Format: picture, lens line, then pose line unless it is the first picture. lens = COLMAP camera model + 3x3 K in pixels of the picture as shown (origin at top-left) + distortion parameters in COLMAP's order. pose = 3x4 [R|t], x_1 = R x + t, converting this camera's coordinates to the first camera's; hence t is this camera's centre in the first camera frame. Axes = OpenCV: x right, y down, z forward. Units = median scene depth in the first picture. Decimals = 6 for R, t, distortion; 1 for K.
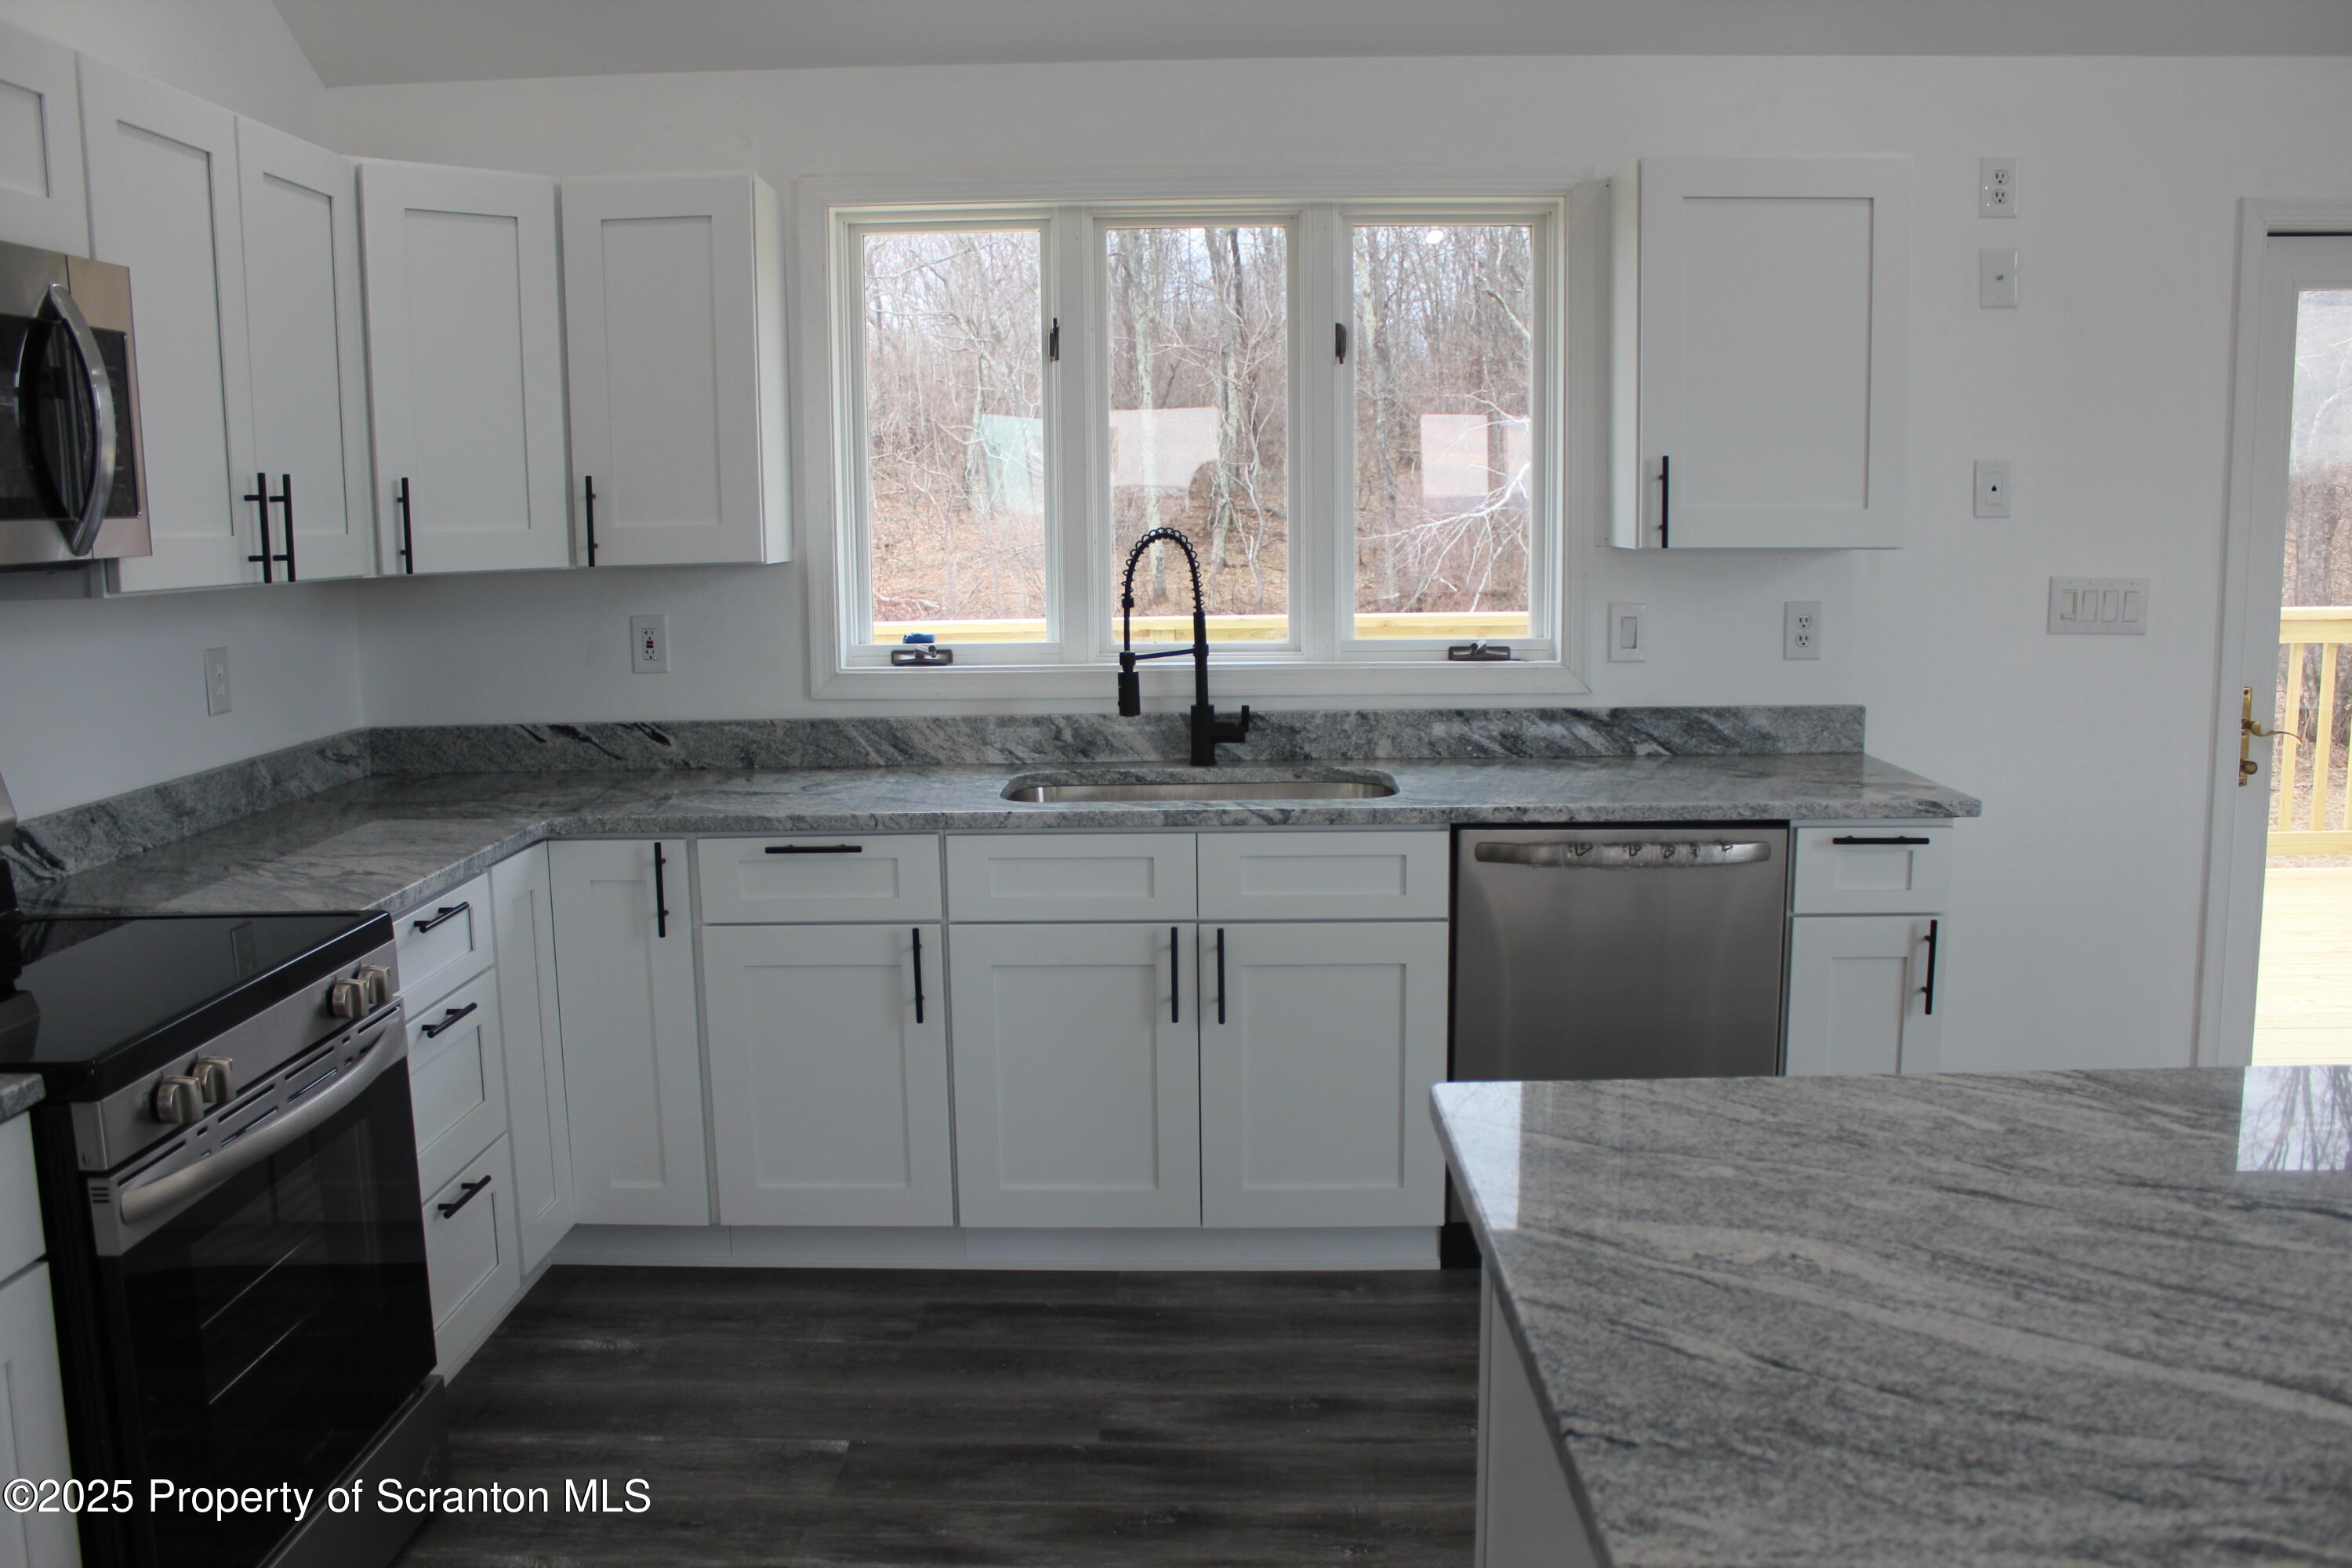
lens RADIAL K [[1943.1, 0, 1182.2], [0, 1943.1, 793.4], [0, 0, 1]] dist [-0.162210, 0.133110]
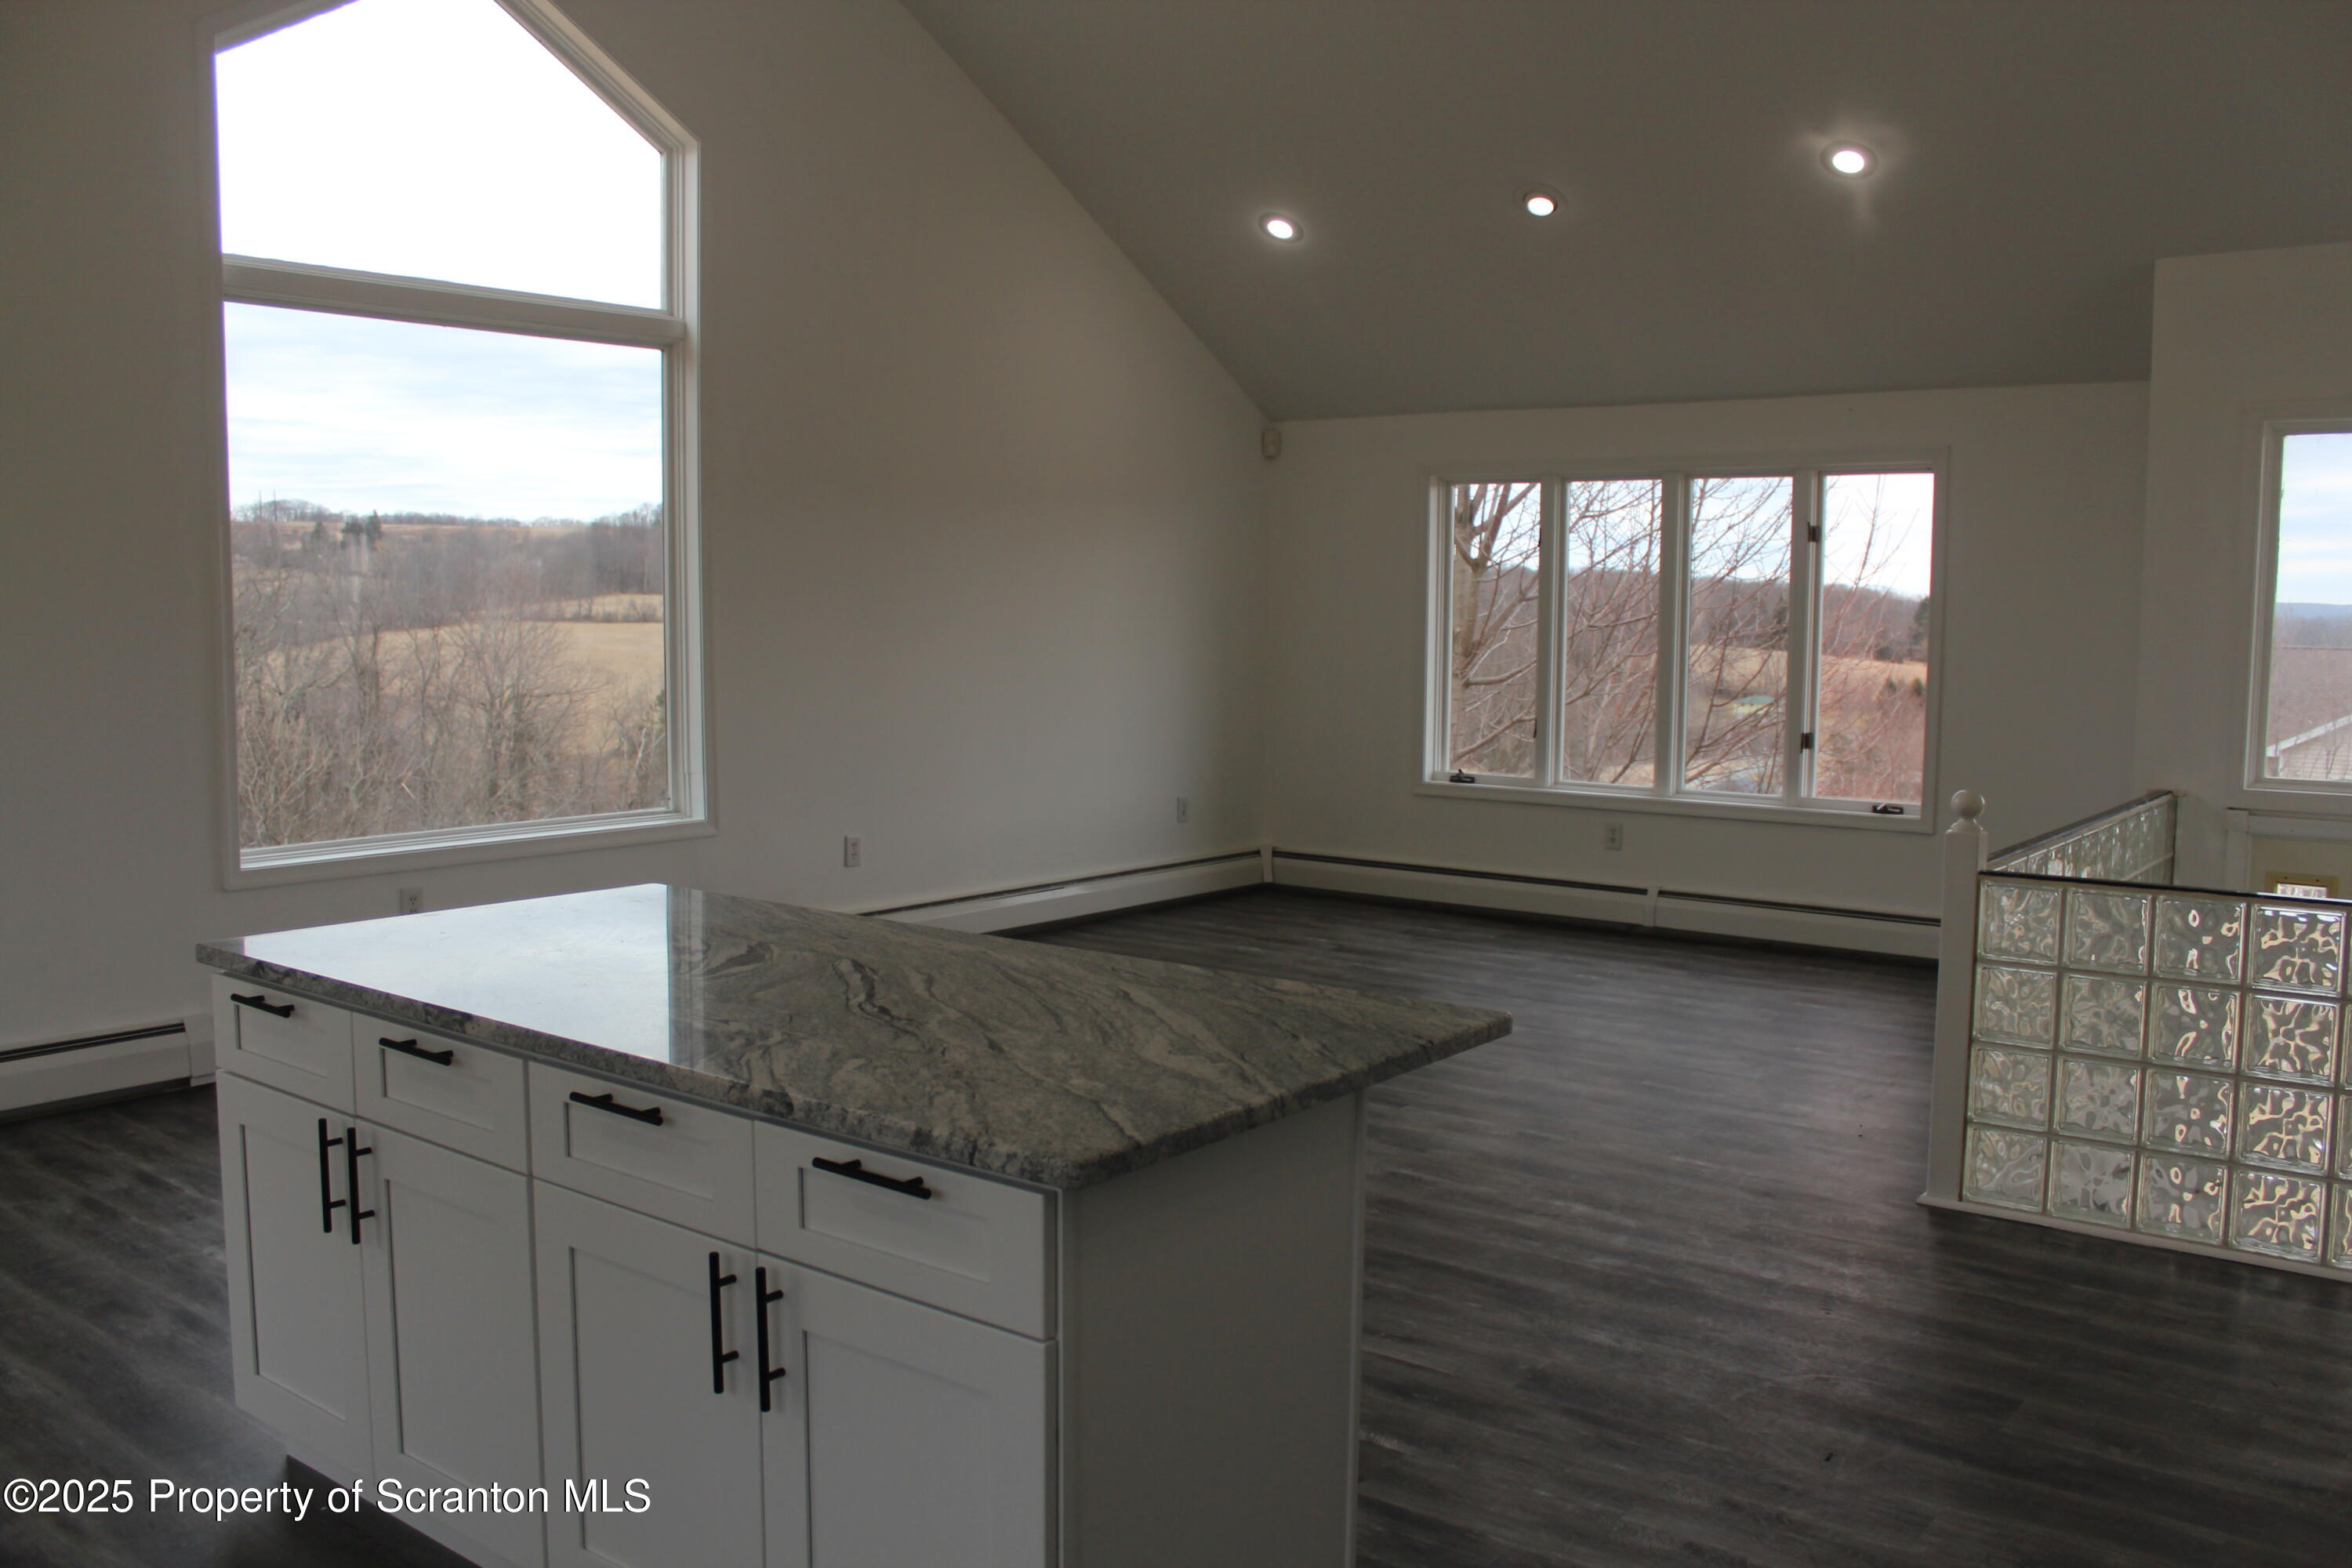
lens RADIAL K [[1943.1, 0, 1180.1], [0, 1943.1, 796.0], [0, 0, 1]] dist [-0.162210, 0.133110]
pose [[-0.800391, -0.052609, 0.597165, -0.280910], [0.095087, 0.972390, 0.213112, -0.137685], [-0.591888, 0.227356, -0.773290, 0.926231]]
